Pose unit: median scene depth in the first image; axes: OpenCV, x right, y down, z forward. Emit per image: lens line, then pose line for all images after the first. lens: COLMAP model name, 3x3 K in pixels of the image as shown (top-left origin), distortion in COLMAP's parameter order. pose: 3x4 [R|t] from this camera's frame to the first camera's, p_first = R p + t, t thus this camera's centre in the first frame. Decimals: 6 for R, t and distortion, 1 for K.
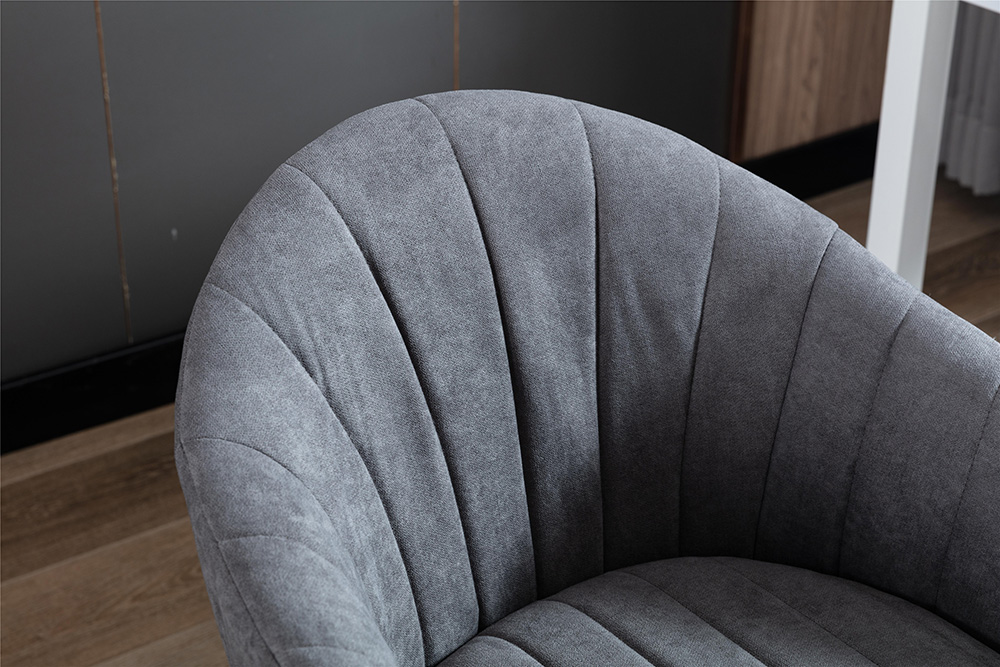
lens RADIAL K [[1825.7, 0, 503.1], [0, 1825.7, 337.6], [0, 0, 1]] dist [-0.016871, 0.000000]
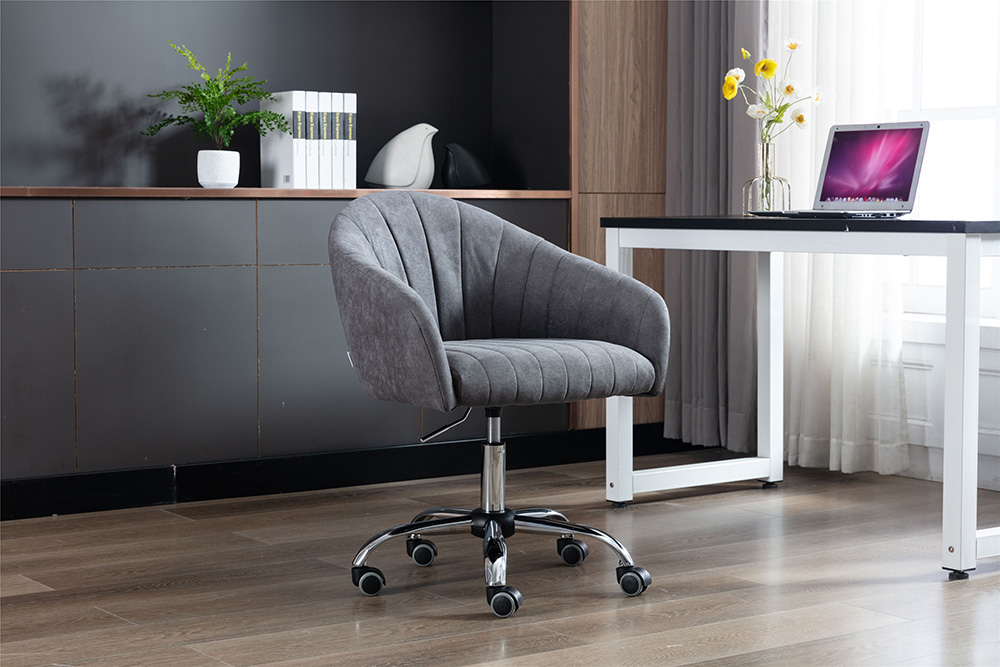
lens RADIAL K [[1825.7, 0, 500.7], [0, 1825.7, 335.5], [0, 0, 1]] dist [-0.016871, 0.000000]
pose [[0.999941, -0.008514, 0.006793, 0.096432], [0.010576, 0.908100, -0.418619, 1.379302], [-0.002605, 0.418666, 0.908136, -1.691804]]
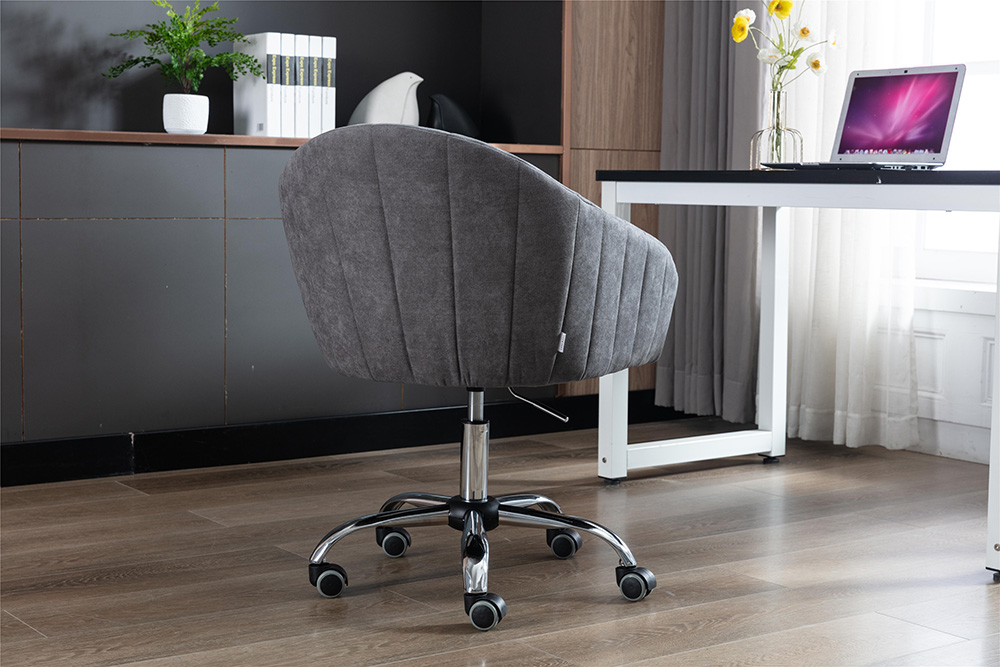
lens RADIAL K [[1604.3, 0, 498.5], [0, 1604.3, 330.6], [0, 0, 1]] dist [-0.010320, 0.000000]
pose [[0.999917, 0.003179, 0.012449, 0.107051], [0.002062, 0.916627, -0.399739, 1.089838], [-0.012682, 0.399731, 0.916545, -1.062421]]
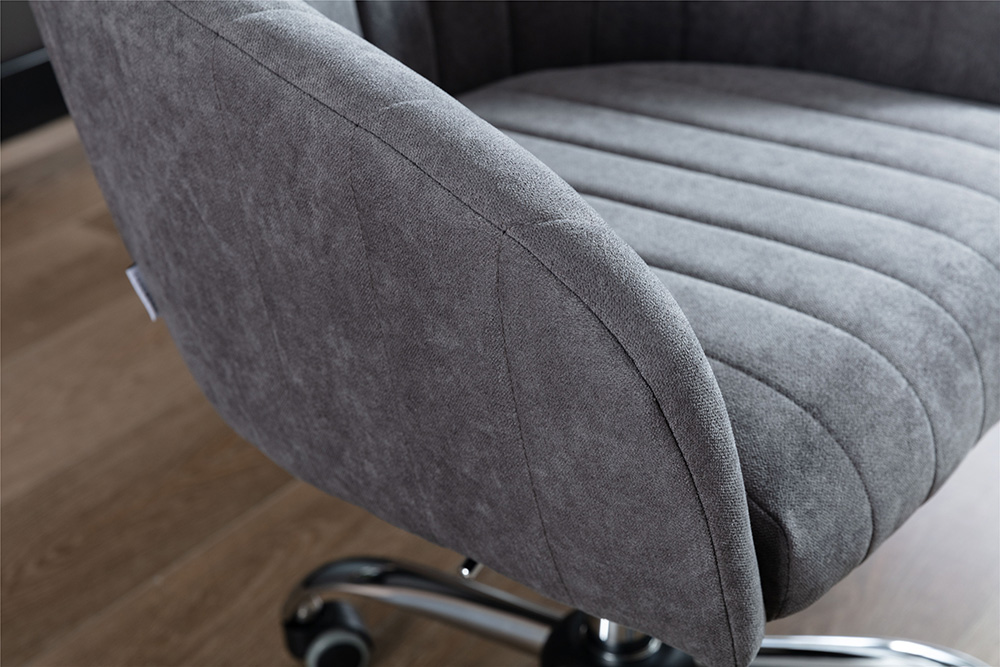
lens RADIAL K [[1775.1, 0, 502.7], [0, 1775.1, 335.4], [0, 0, 1]] dist [-0.015627, 0.000000]
pose [[0.942746, -0.175063, 0.283873, -0.192380], [0.175634, 0.984171, 0.023649, 0.235932], [-0.283519, 0.027562, 0.958570, 0.176960]]
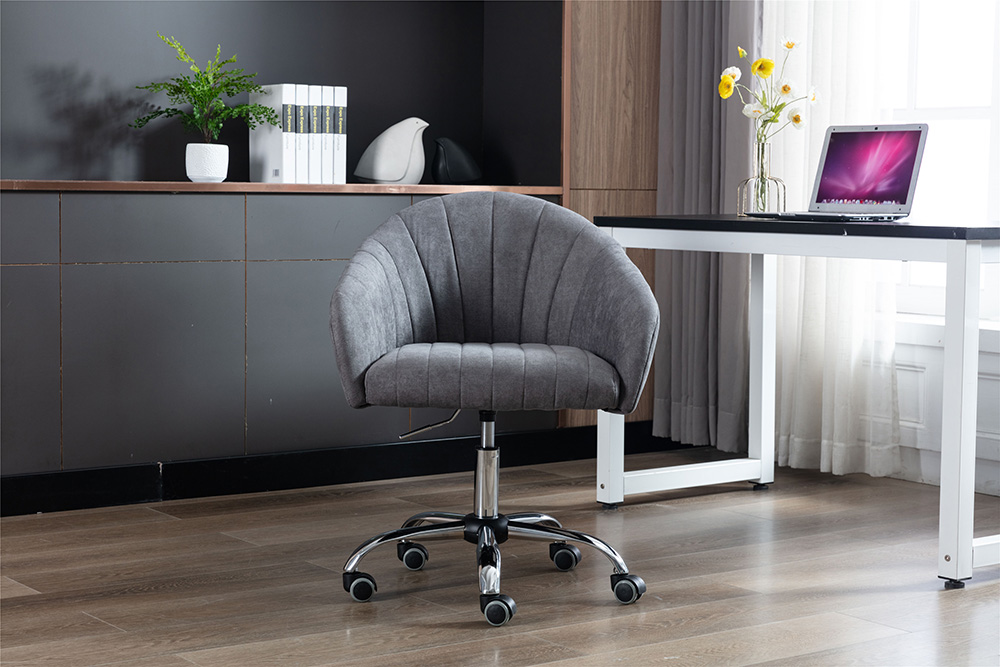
lens RADIAL K [[1825.7, 0, 500.0], [0, 1825.7, 335.8], [0, 0, 1]] dist [-0.016871, 0.000000]
pose [[0.999828, 0.000450, 0.018530, 0.070103], [0.007185, 0.912127, -0.409844, 1.334589], [-0.017086, 0.409907, 0.911967, -1.671839]]
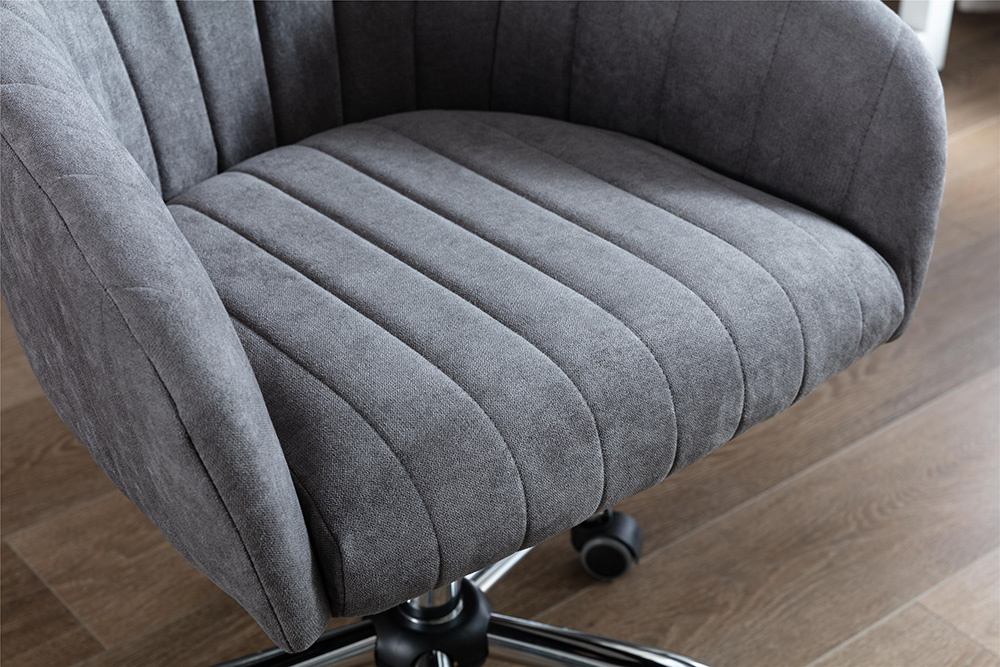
lens RADIAL K [[1825.7, 0, 498.6], [0, 1825.7, 330.1], [0, 0, 1]] dist [-0.016871, 0.000000]
pose [[0.997187, -0.032738, 0.067431, 0.073358], [0.029005, 0.998031, 0.055618, 0.198060], [-0.069119, -0.053506, 0.996173, -0.042802]]
